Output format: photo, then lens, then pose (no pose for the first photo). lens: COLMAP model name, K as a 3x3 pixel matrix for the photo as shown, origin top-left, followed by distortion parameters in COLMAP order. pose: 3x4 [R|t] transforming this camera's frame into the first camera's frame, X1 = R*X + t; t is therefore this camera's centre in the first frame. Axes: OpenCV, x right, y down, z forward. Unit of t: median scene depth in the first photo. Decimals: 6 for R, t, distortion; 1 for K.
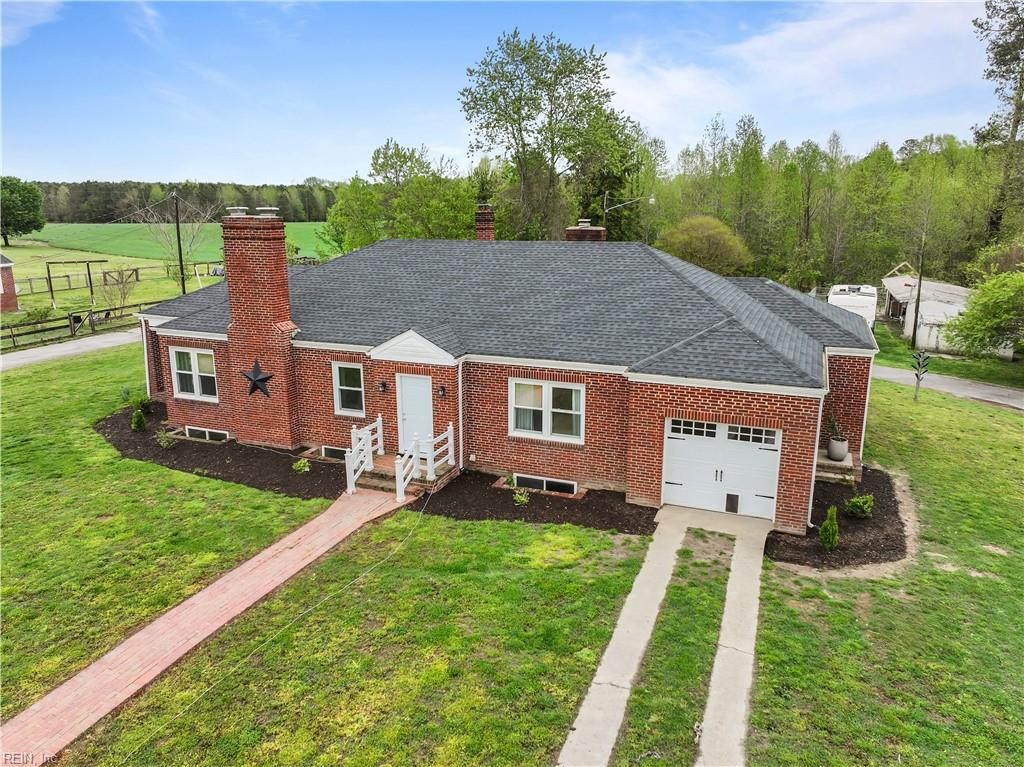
lens RADIAL K [[719.7, 0, 516.5], [0, 719.7, 380.3], [0, 0, 1]] dist [0.001845, 0.012106]
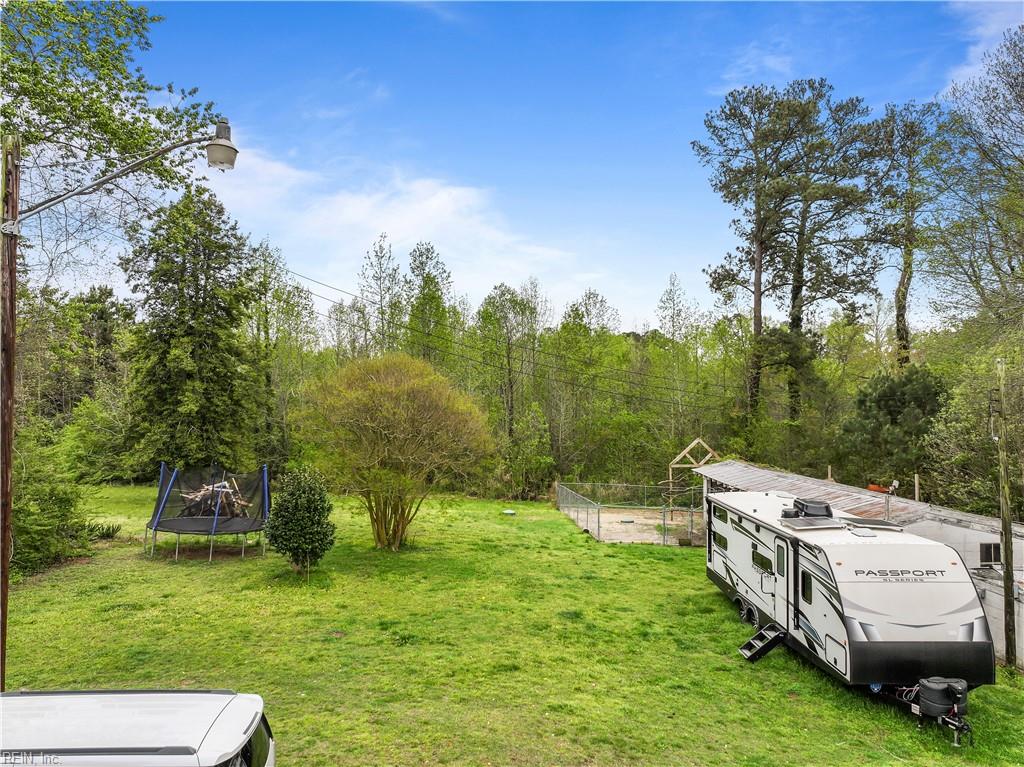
lens RADIAL K [[719.7, 0, 516.5], [0, 719.7, 380.3], [0, 0, 1]] dist [0.001845, 0.012106]
pose [[0.891753, 0.008974, 0.452433, 0.373297], [0.106405, 0.967613, -0.228918, -0.297209], [-0.439834, 0.252279, 0.861917, 1.760606]]
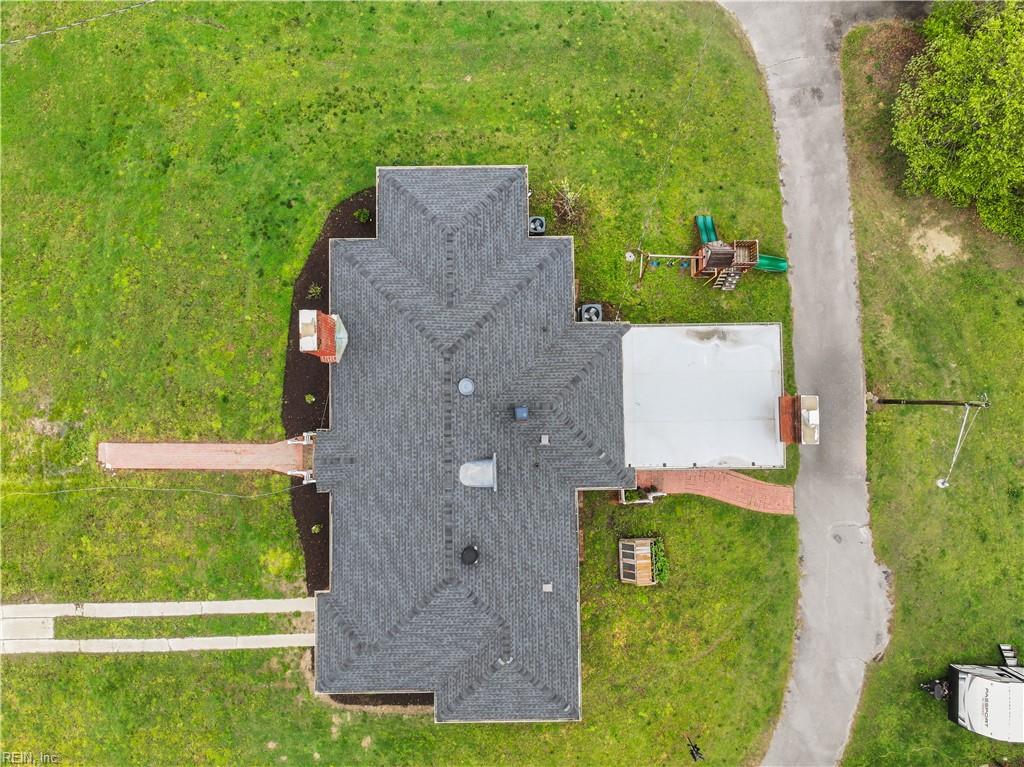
lens RADIAL K [[719.7, 0, 516.5], [0, 719.7, 380.3], [0, 0, 1]] dist [0.001845, 0.012106]
pose [[0.389283, 0.920319, -0.038368, -0.074719], [-0.220109, 0.133389, 0.966312, -1.814723], [0.894433, -0.367724, 0.254497, 1.070650]]
